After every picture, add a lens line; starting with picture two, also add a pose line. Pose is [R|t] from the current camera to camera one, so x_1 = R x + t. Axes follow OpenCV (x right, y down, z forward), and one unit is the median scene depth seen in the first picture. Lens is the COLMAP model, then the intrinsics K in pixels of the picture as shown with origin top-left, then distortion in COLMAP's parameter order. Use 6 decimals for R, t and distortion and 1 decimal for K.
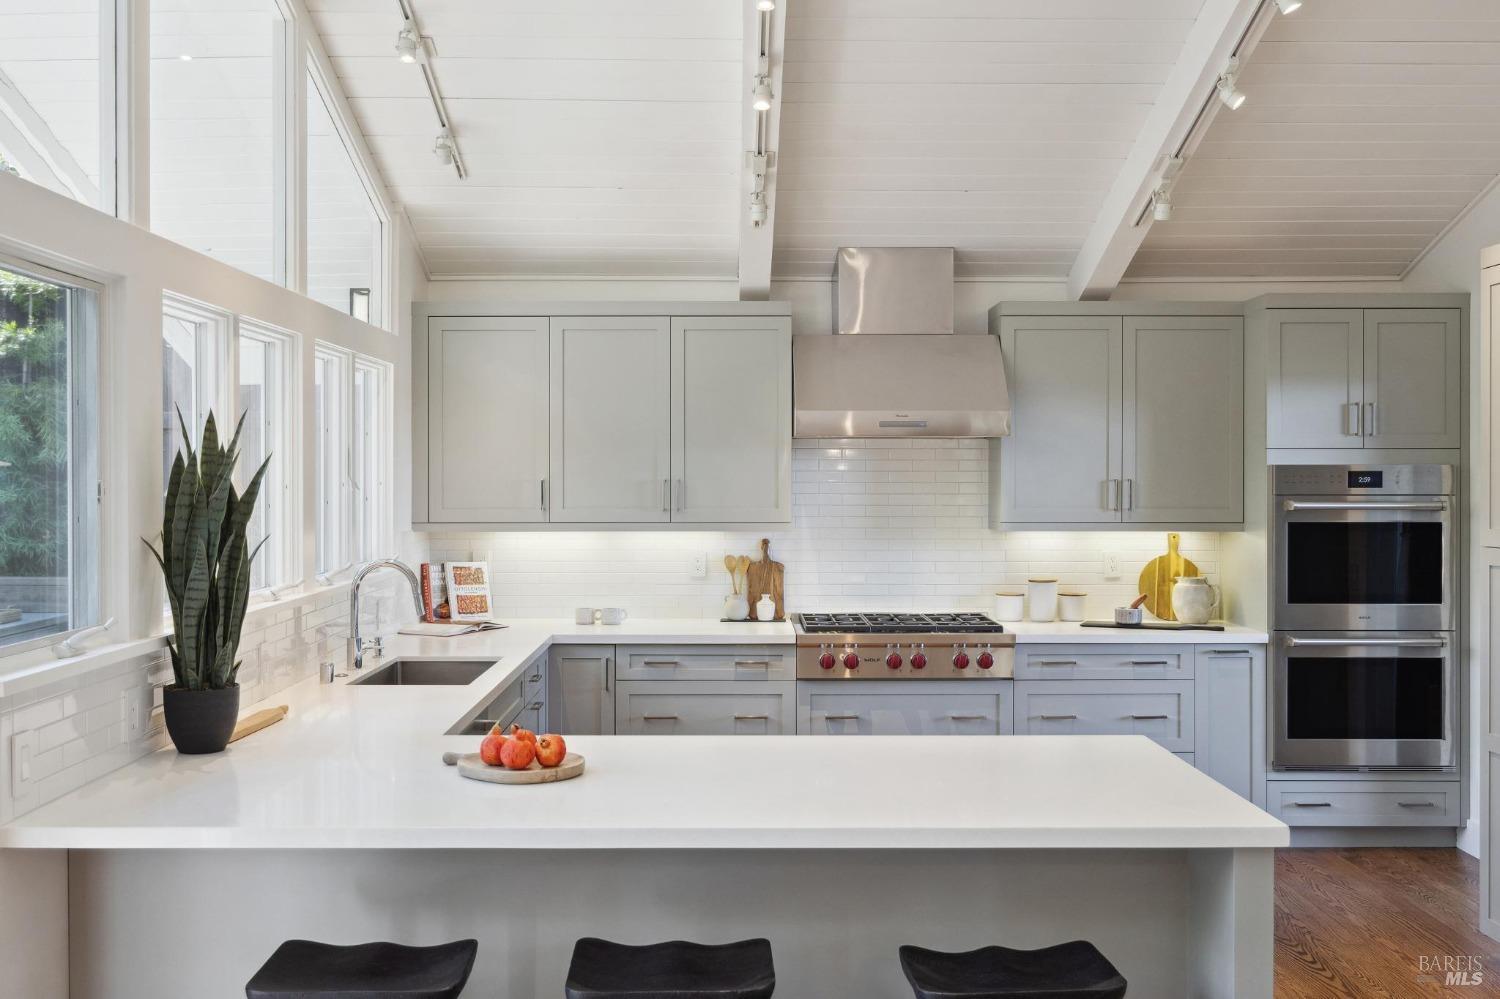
lens RADIAL K [[1501.7, 0, 742.3], [0, 1501.7, 491.7], [0, 0, 1]] dist [-0.001560, 0.000000]
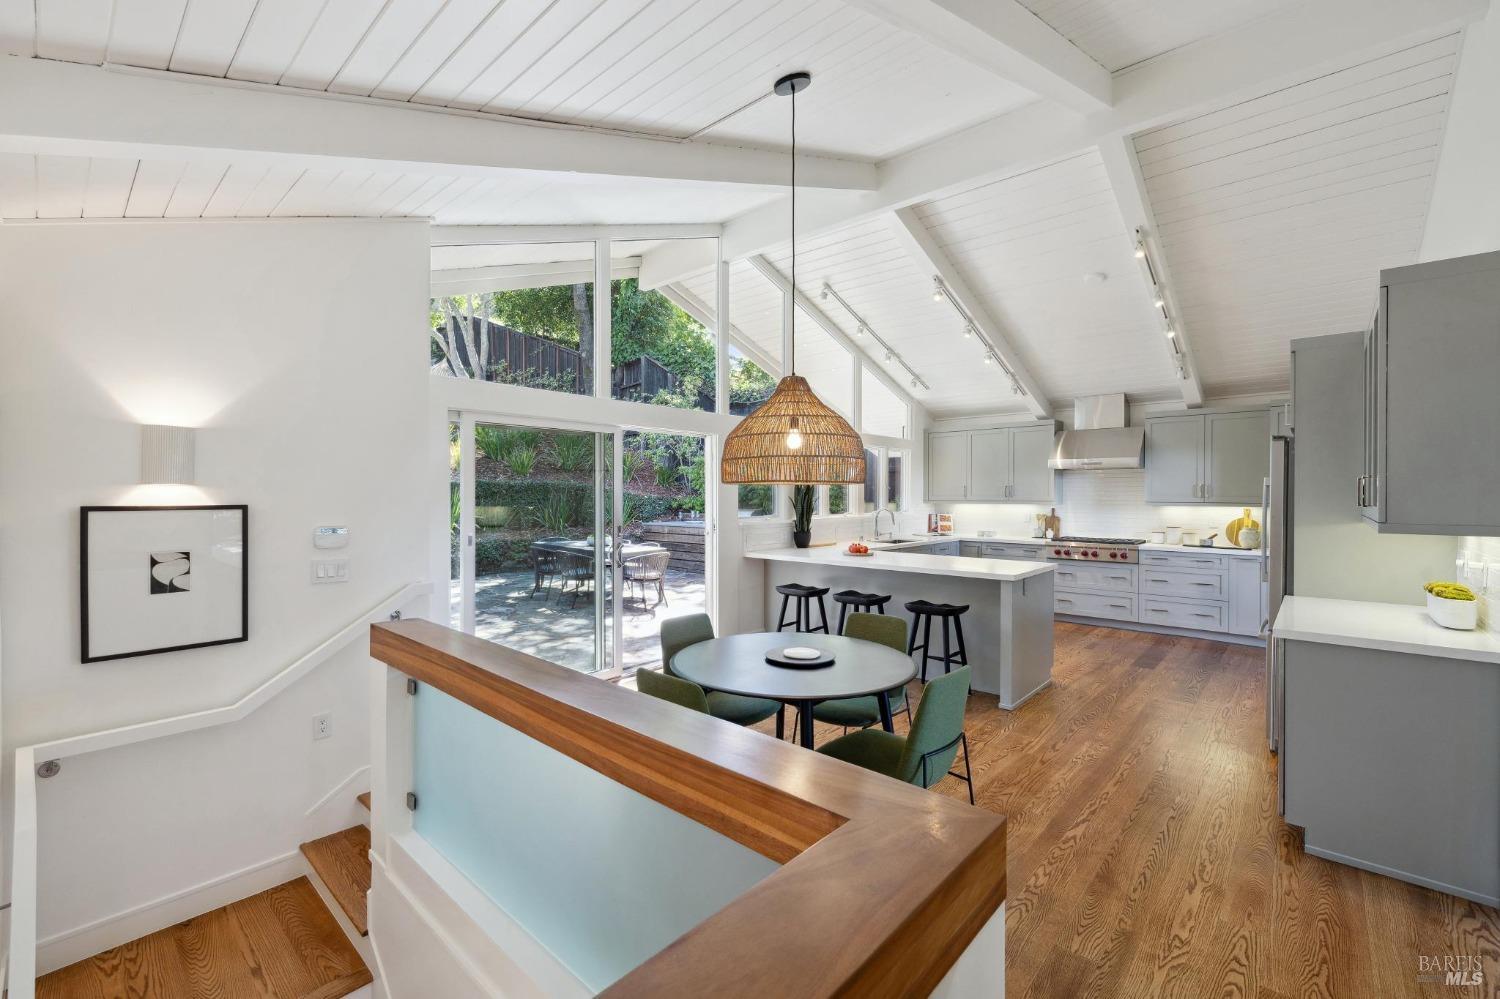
lens RADIAL K [[638.6, 0, 749.6], [0, 638.6, 496.7], [0, 0, 1]] dist [0.006916, -0.000083]
pose [[0.736827, 0.002865, -0.676075, 0.402655], [-0.010823, 0.999913, -0.007558, 0.026472], [0.675994, 0.012886, 0.736794, -0.215911]]
